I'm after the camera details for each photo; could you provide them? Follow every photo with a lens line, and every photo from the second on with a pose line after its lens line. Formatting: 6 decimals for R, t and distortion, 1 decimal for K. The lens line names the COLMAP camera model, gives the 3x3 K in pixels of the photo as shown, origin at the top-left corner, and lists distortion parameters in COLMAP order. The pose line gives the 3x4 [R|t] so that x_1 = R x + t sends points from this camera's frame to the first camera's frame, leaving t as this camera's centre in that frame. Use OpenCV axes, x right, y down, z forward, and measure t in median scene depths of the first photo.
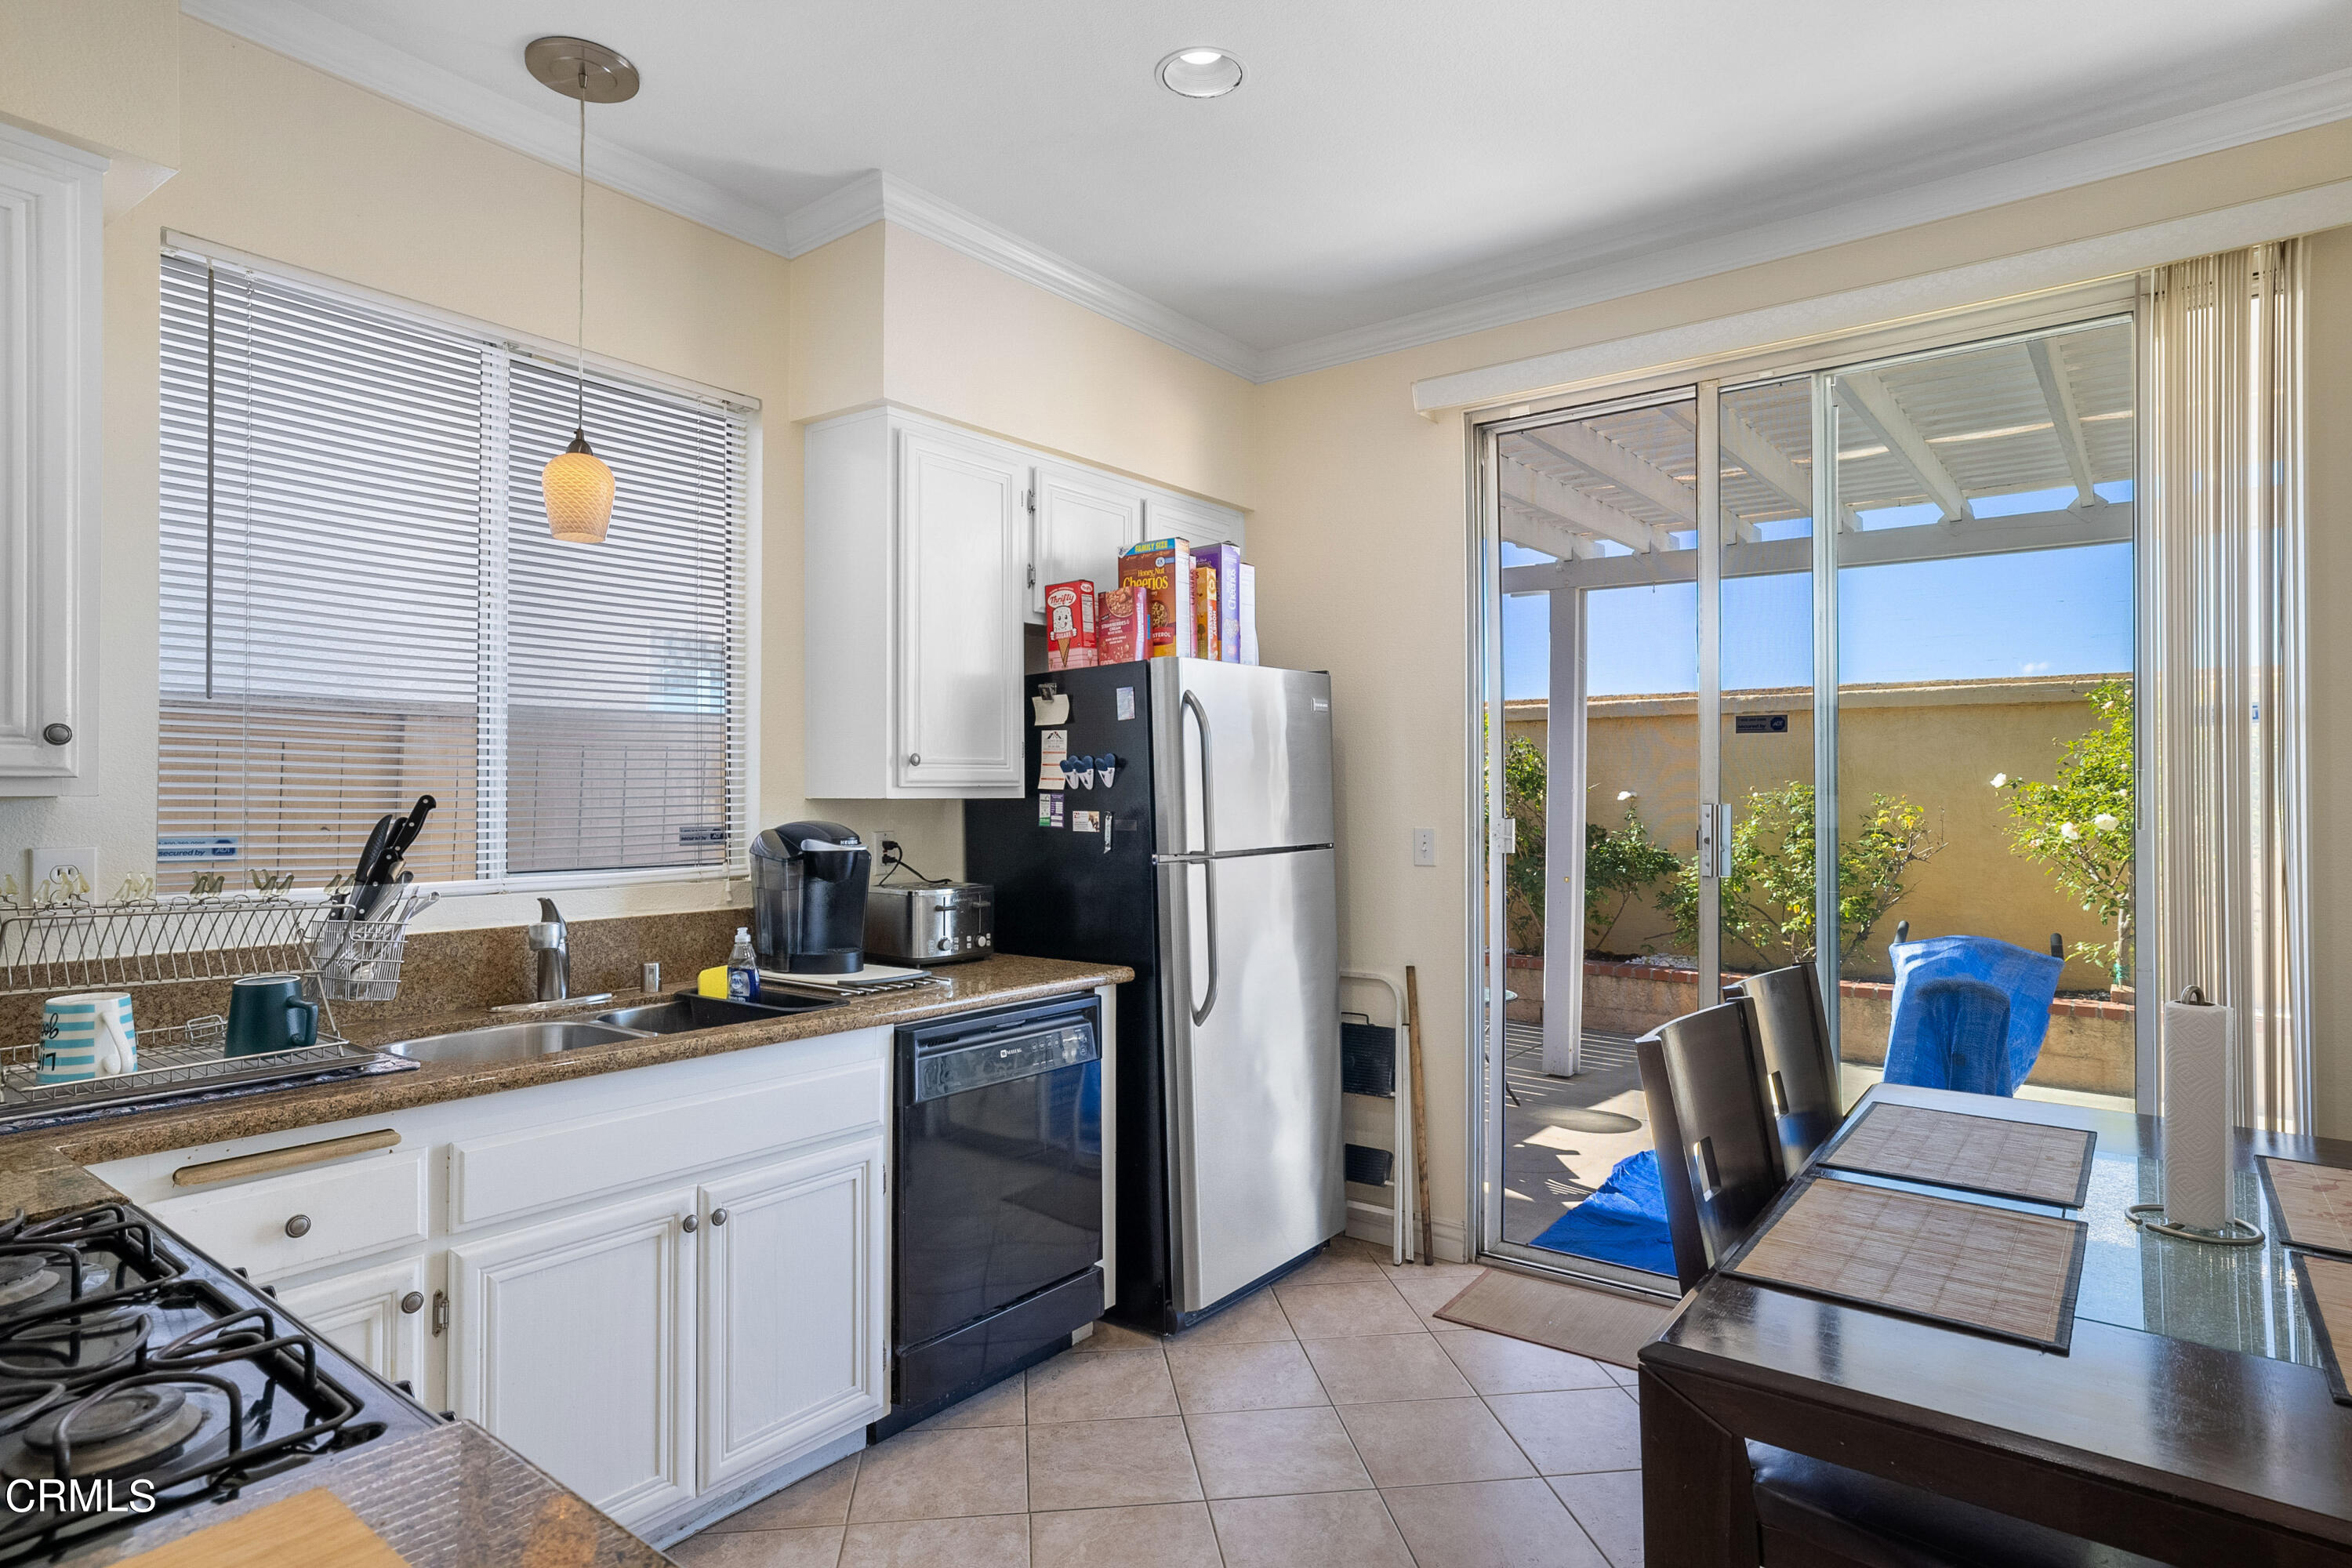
lens RADIAL K [[1256.7, 0, 1176.0], [0, 1256.7, 784.0], [0, 0, 1]] dist [0.000601, 0.000138]
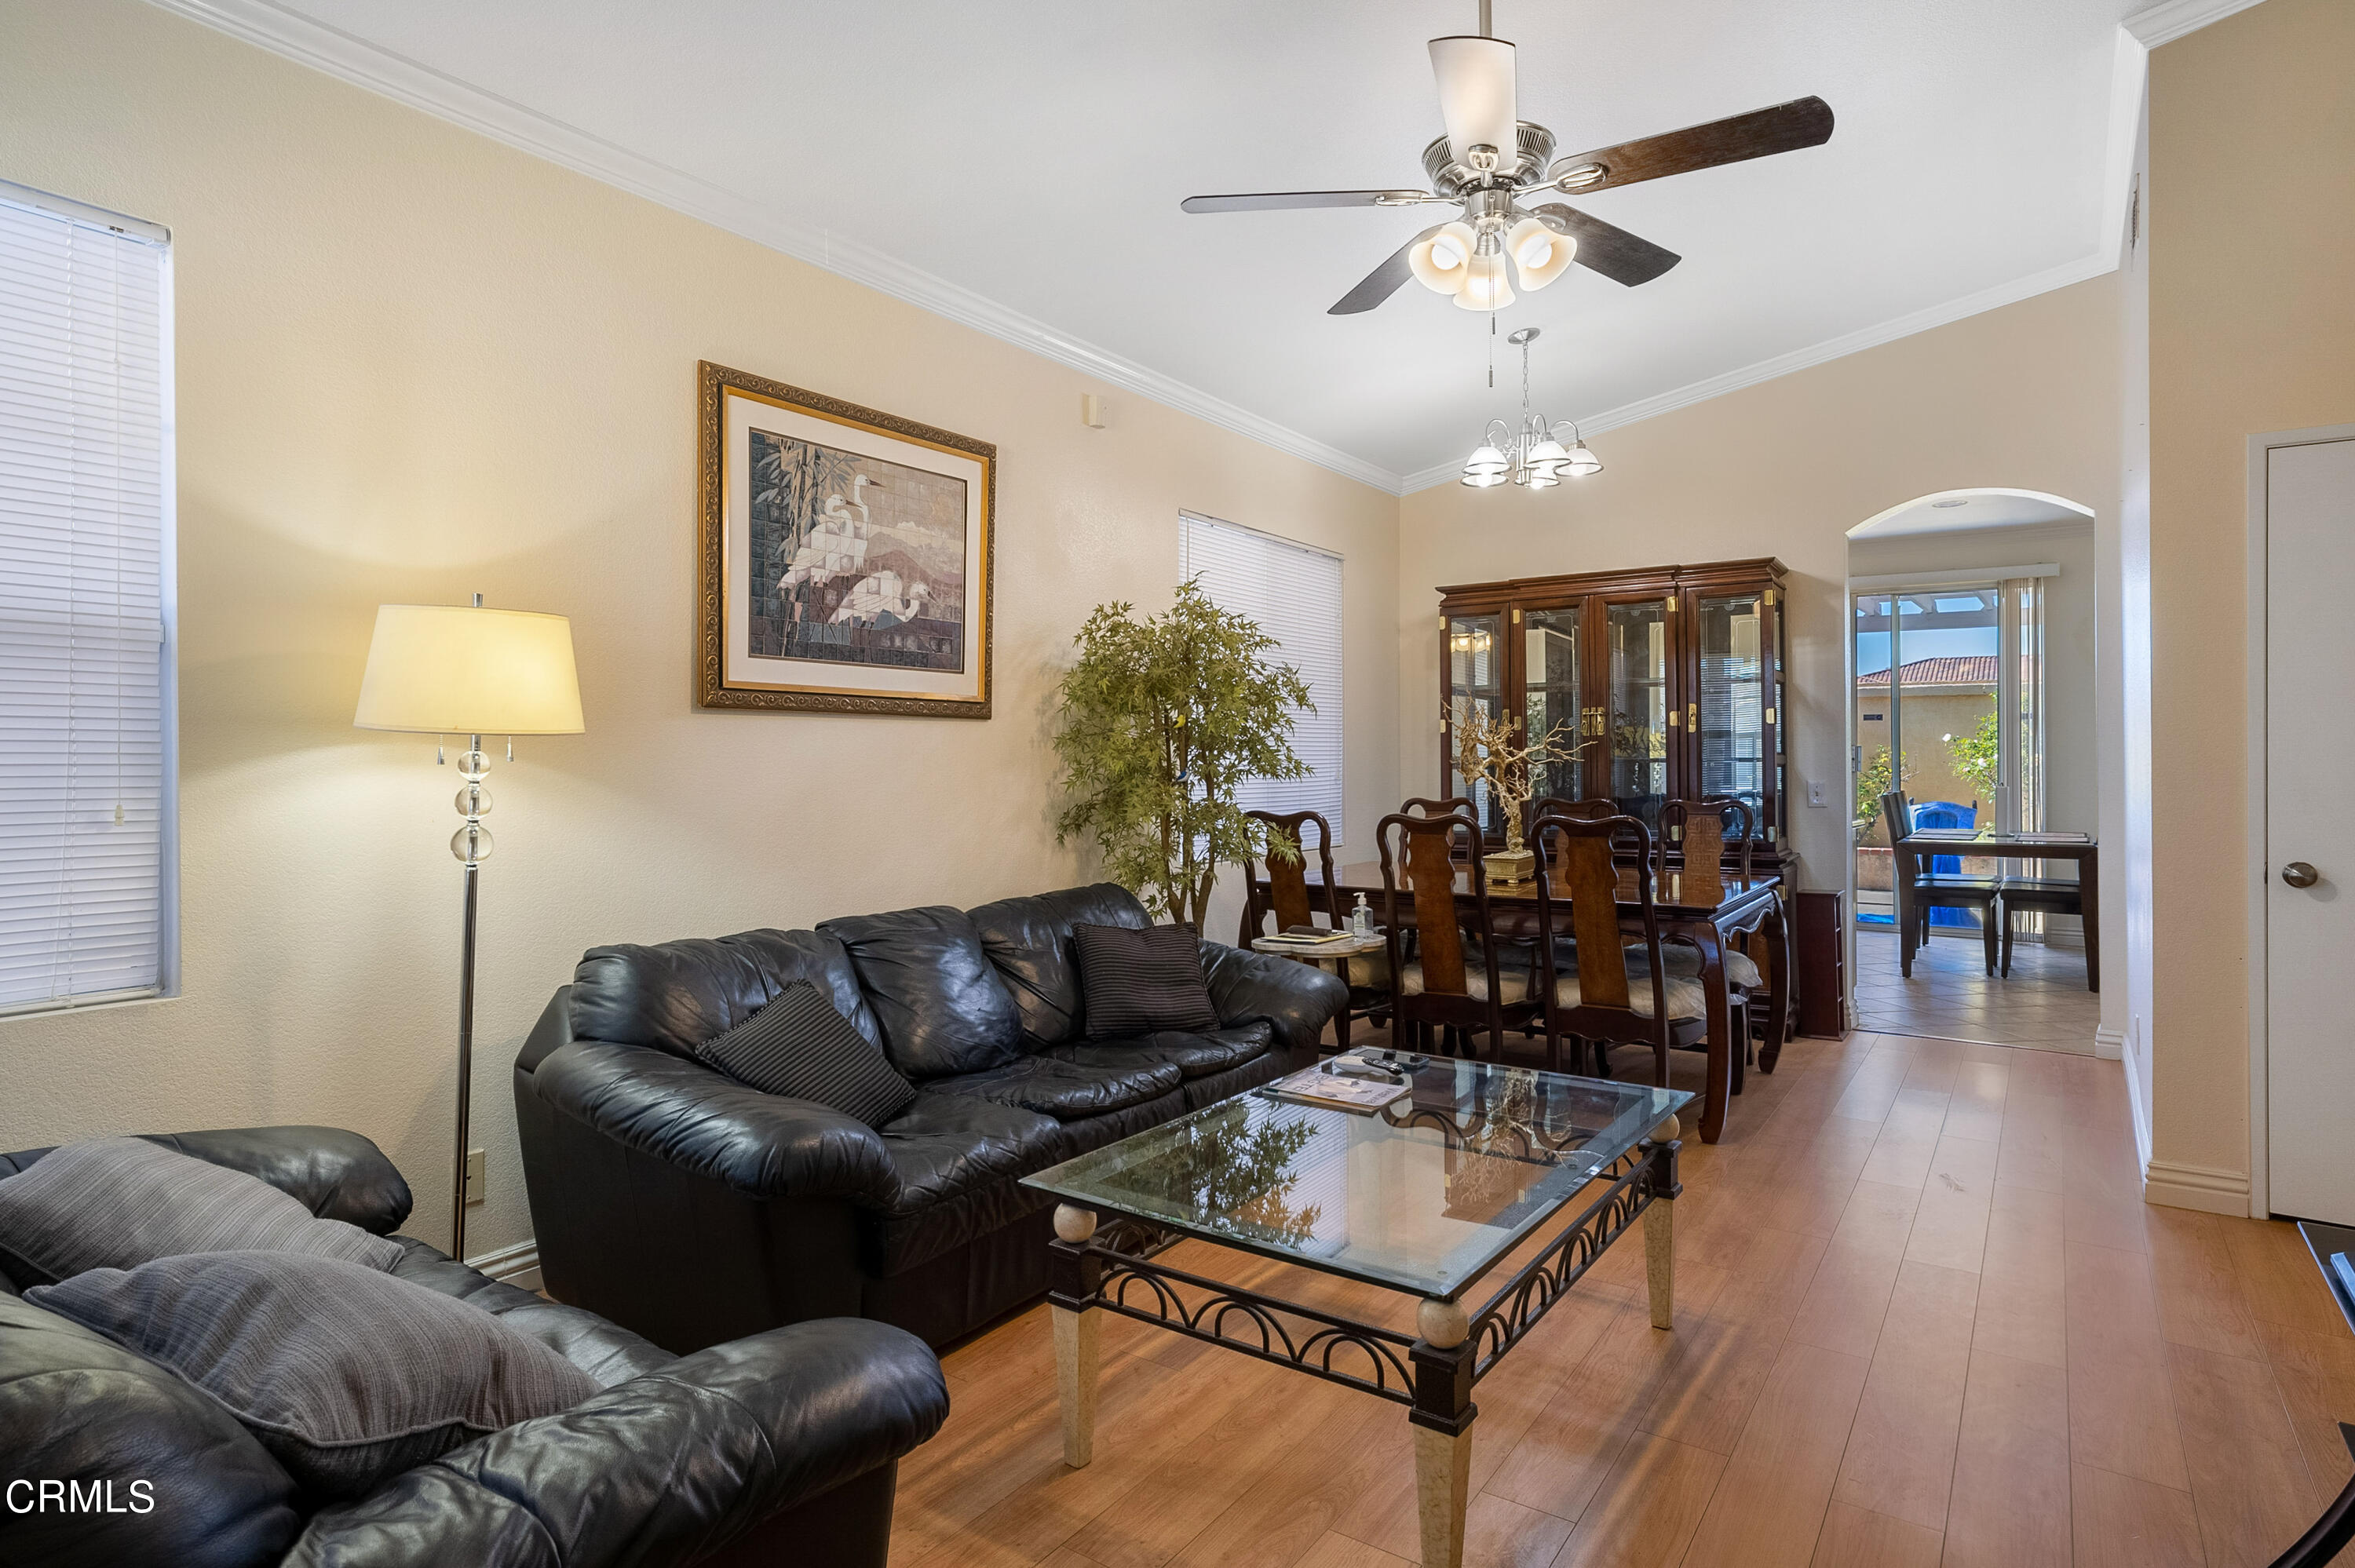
lens RADIAL K [[1258.2, 0, 1177.5], [0, 1258.2, 784.0], [0, 0, 1]] dist [0.000601, 0.000138]
pose [[0.998961, -0.016873, 0.042323, -1.060794], [0.015978, 0.999643, 0.021401, 0.014200], [-0.042669, -0.020702, 0.998875, -1.537612]]
